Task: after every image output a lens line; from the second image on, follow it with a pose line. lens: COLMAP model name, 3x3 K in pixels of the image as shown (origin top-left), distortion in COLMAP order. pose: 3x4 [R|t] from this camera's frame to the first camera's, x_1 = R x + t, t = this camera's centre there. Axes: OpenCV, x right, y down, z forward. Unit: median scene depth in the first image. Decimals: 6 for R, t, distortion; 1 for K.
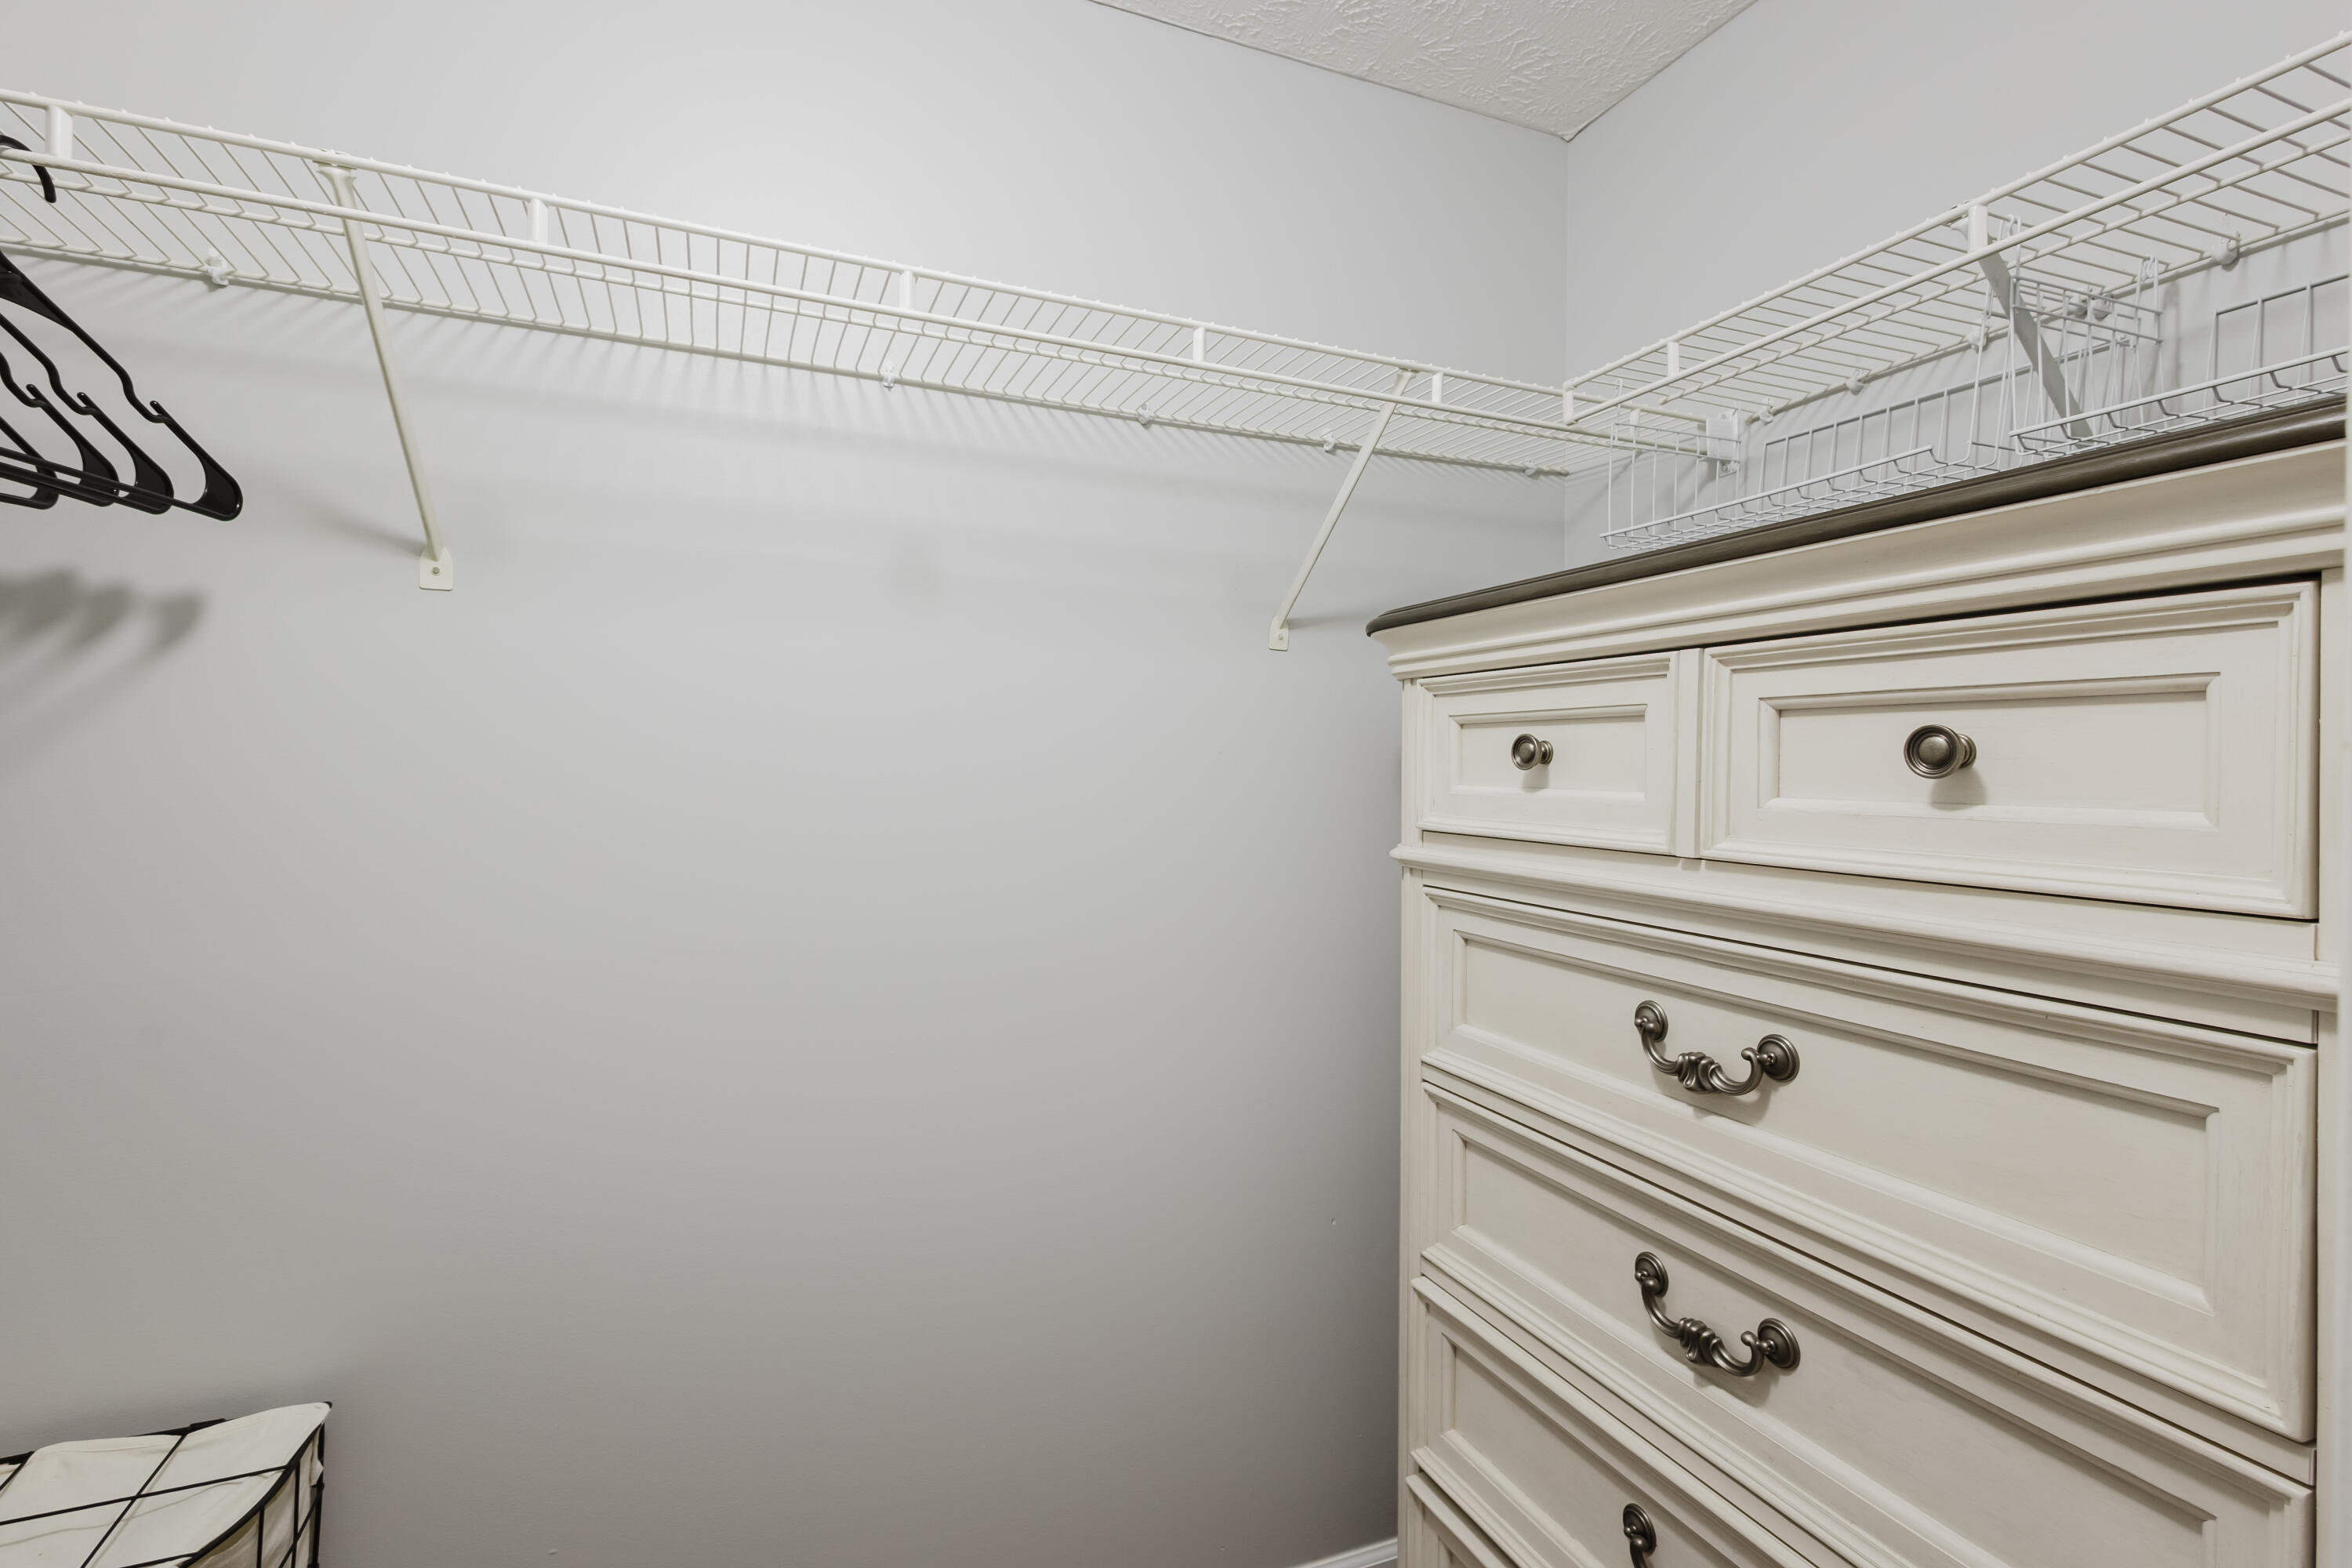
lens RADIAL K [[1085.9, 0, 1170.7], [0, 1085.9, 776.8], [0, 0, 1]] dist [0.007835, -0.003199]
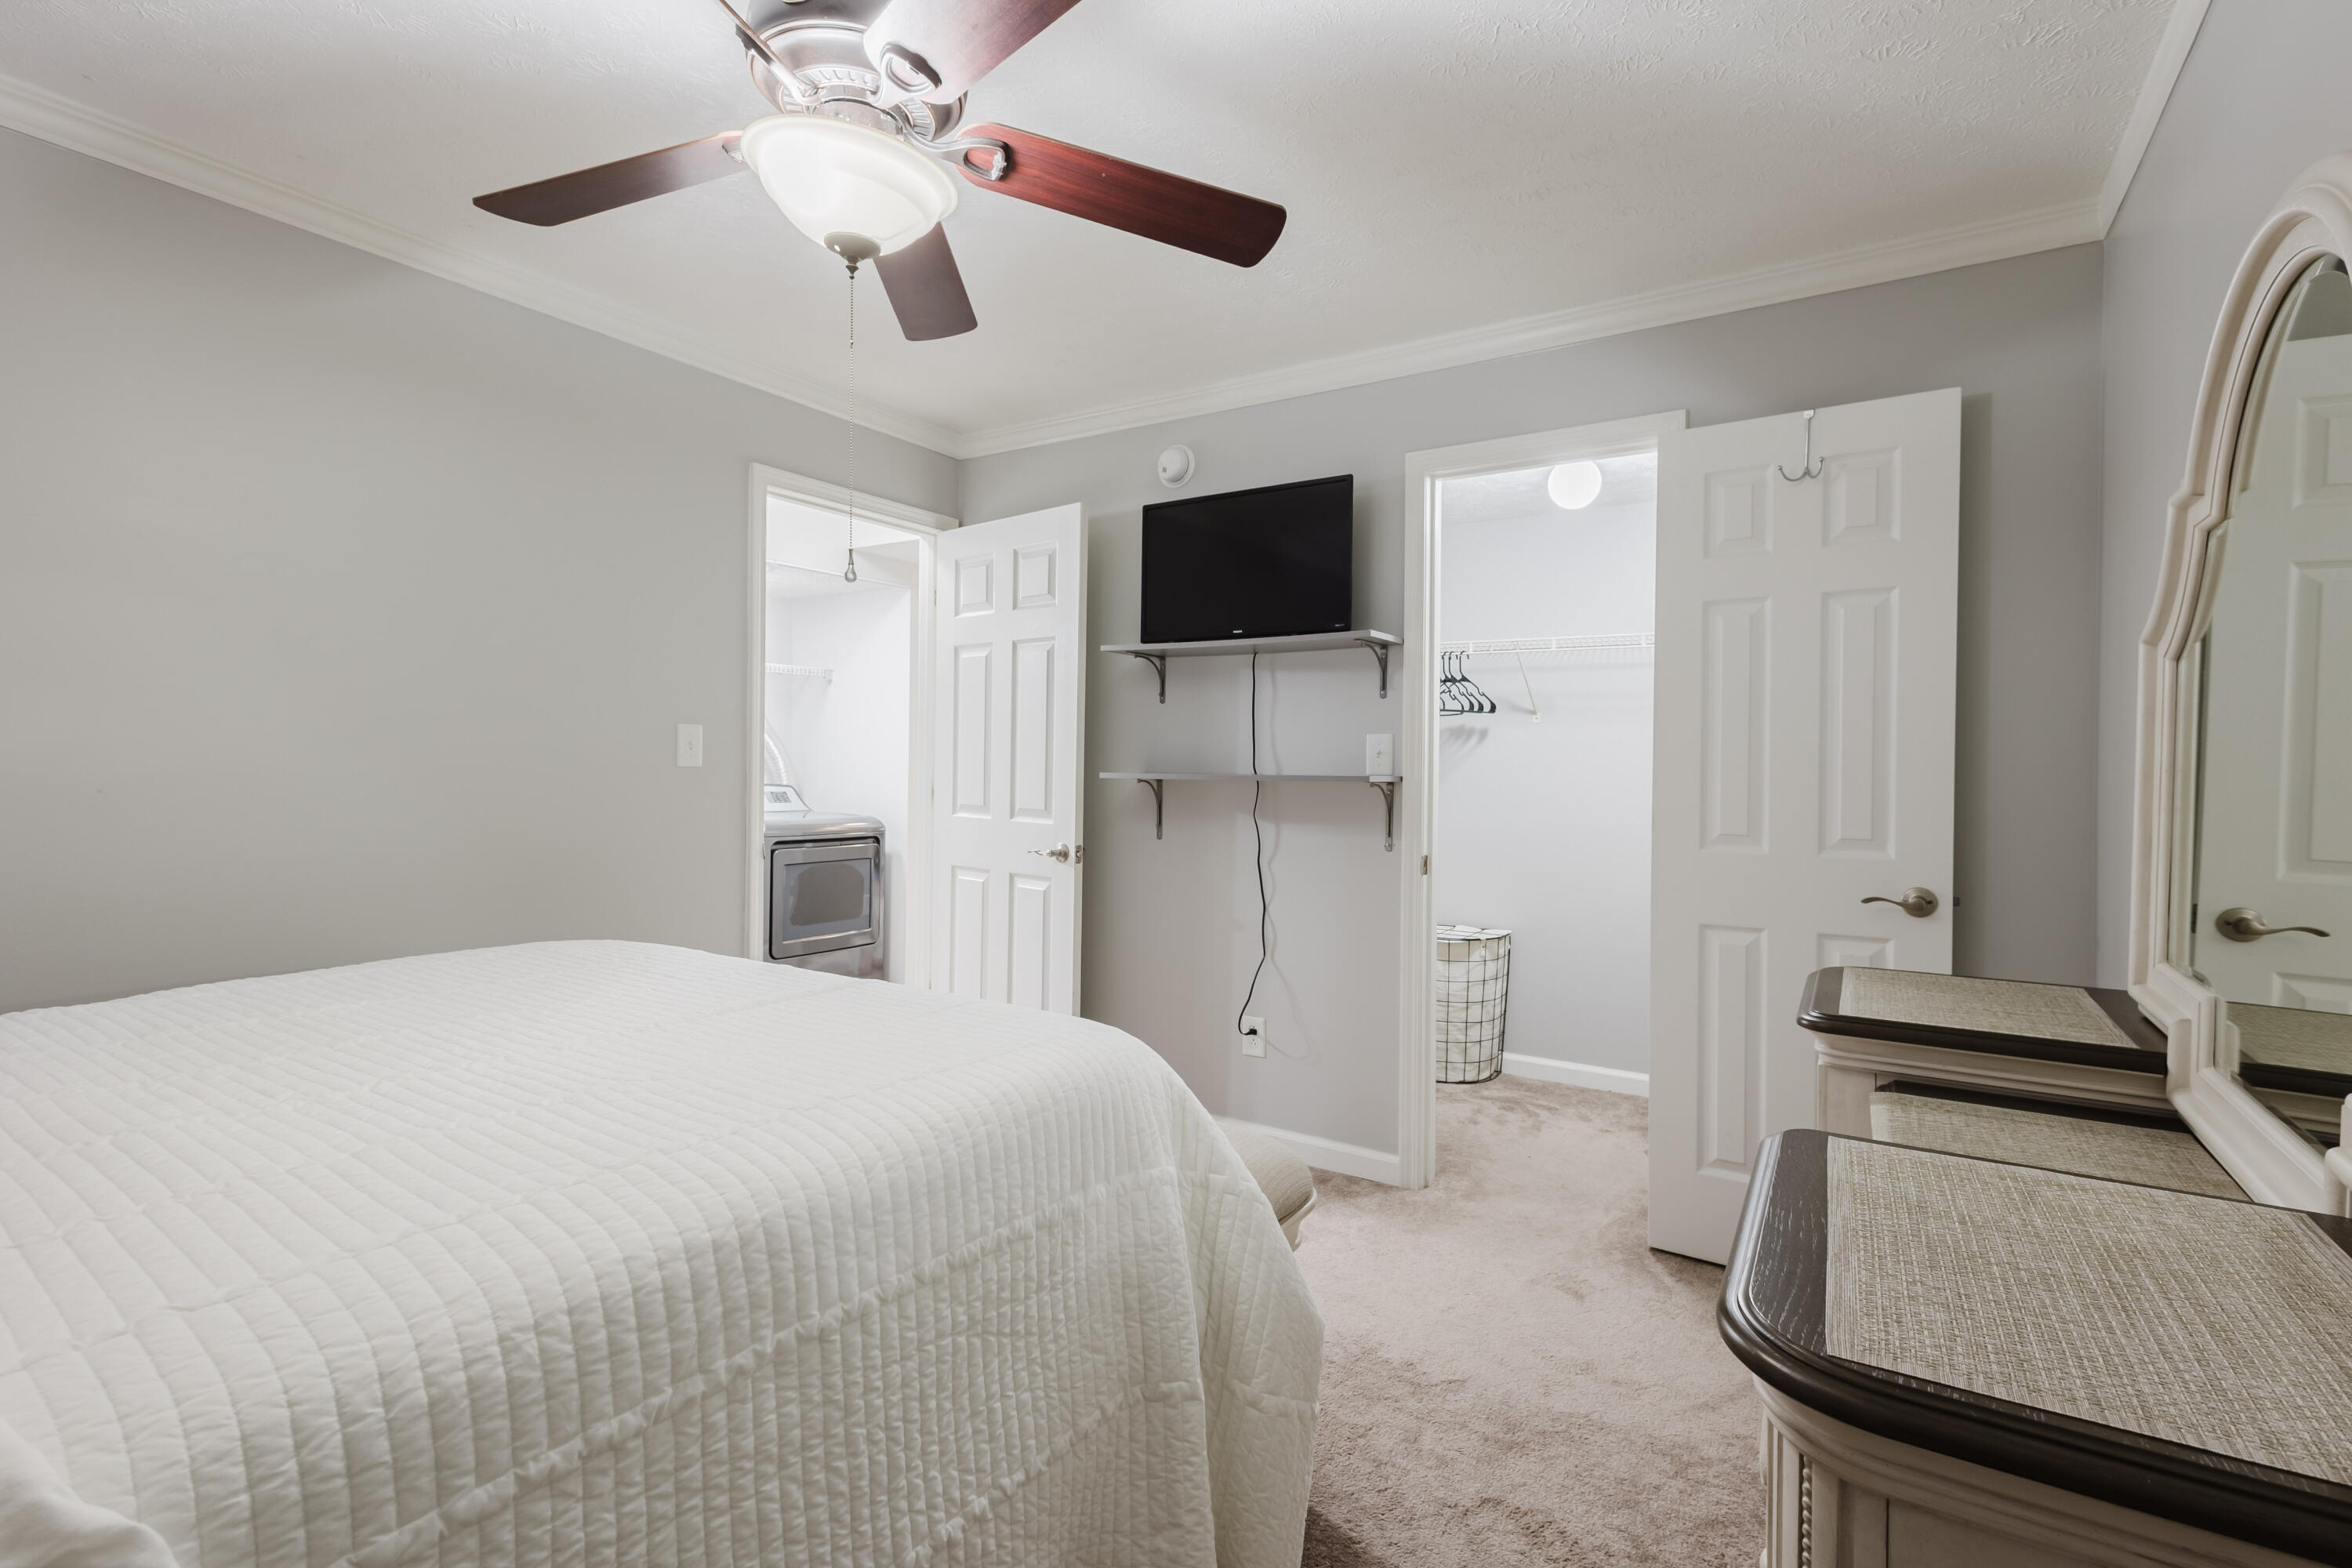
lens RADIAL K [[1085.9, 0, 1175.1], [0, 1085.9, 783.6], [0, 0, 1]] dist [0.007835, -0.003199]
pose [[0.569271, 0.012206, -0.822059, 2.066401], [-0.012236, 0.999905, 0.006373, 0.036863], [0.822059, 0.006430, 0.569366, -2.621881]]
